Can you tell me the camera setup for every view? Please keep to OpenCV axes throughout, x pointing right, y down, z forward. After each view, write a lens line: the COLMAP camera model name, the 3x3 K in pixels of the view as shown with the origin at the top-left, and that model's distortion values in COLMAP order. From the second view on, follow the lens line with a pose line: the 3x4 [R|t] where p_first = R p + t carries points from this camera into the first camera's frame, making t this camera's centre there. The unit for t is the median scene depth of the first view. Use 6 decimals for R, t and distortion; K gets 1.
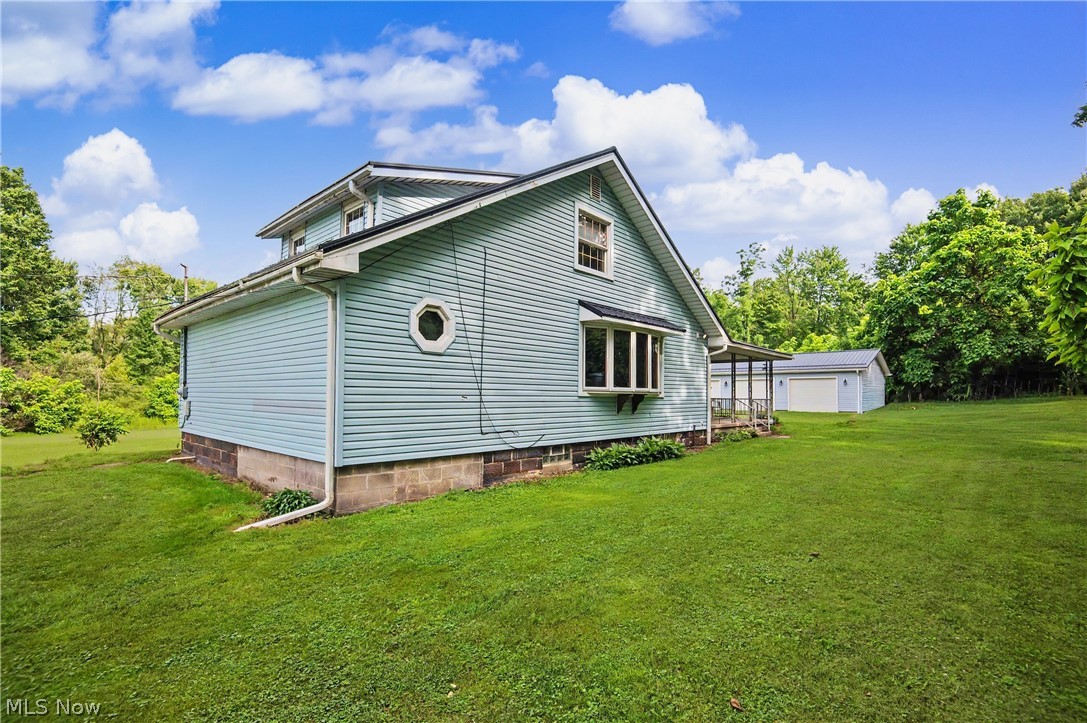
lens RADIAL K [[515.6, 0, 543.5], [0, 515.6, 361.5], [0, 0, 1]] dist [-0.001647, -0.023930]
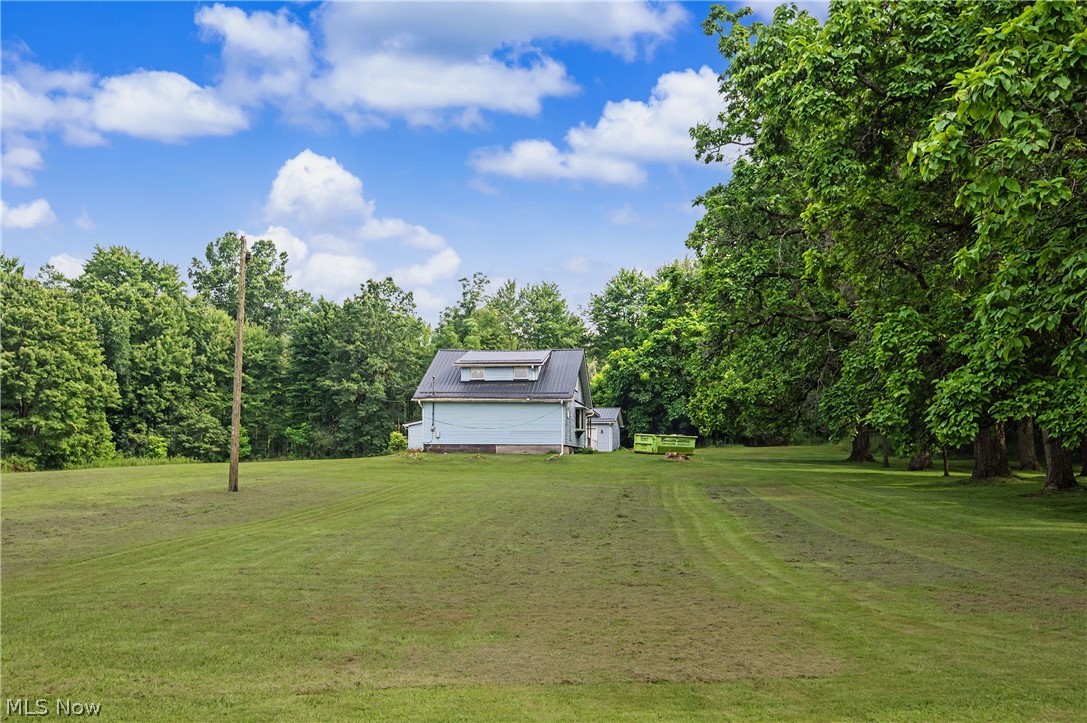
lens RADIAL K [[1139.7, 0, 543.5], [0, 1139.7, 361.5], [0, 0, 1]] dist [0.004468, 0.002070]
pose [[0.828270, 0.052937, 0.557823, -3.617695], [-0.038429, 0.998550, -0.037701, -0.079872], [-0.559010, 0.009790, 0.829103, -4.188420]]
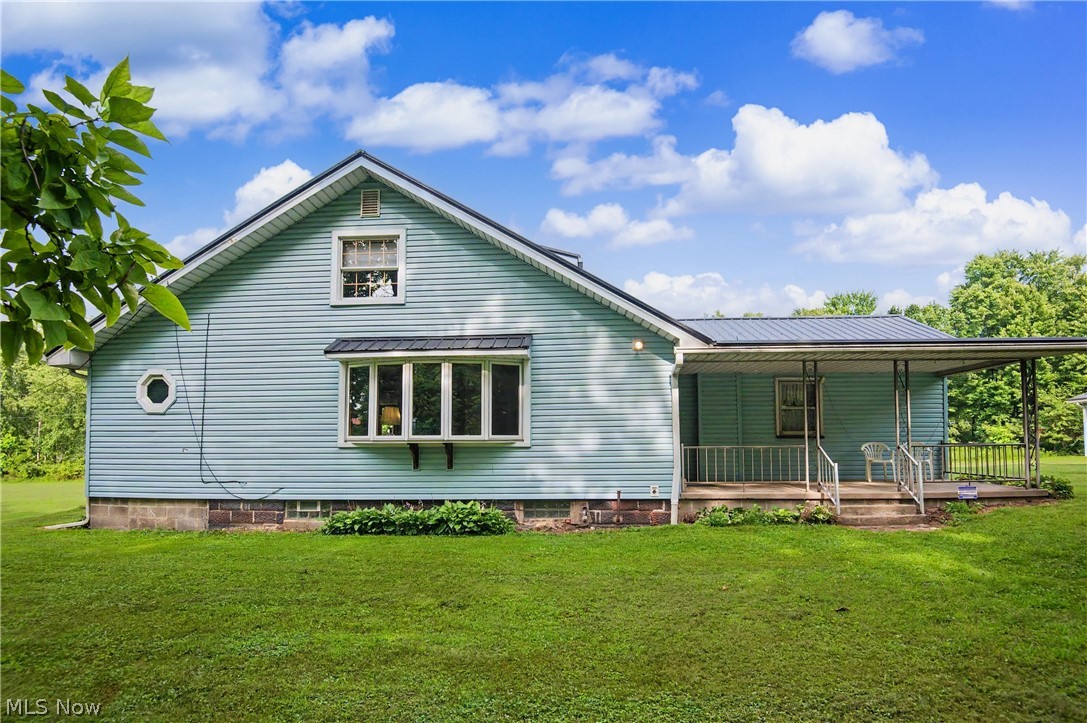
lens RADIAL K [[555.1, 0, 547.8], [0, 555.1, 400.1], [0, 0, 1]] dist [-0.051449, -0.000659]
pose [[0.620678, -0.072441, -0.780712, 0.990500], [0.064334, 0.997071, -0.041370, 0.047031], [0.781422, -0.024549, 0.623520, 0.669836]]
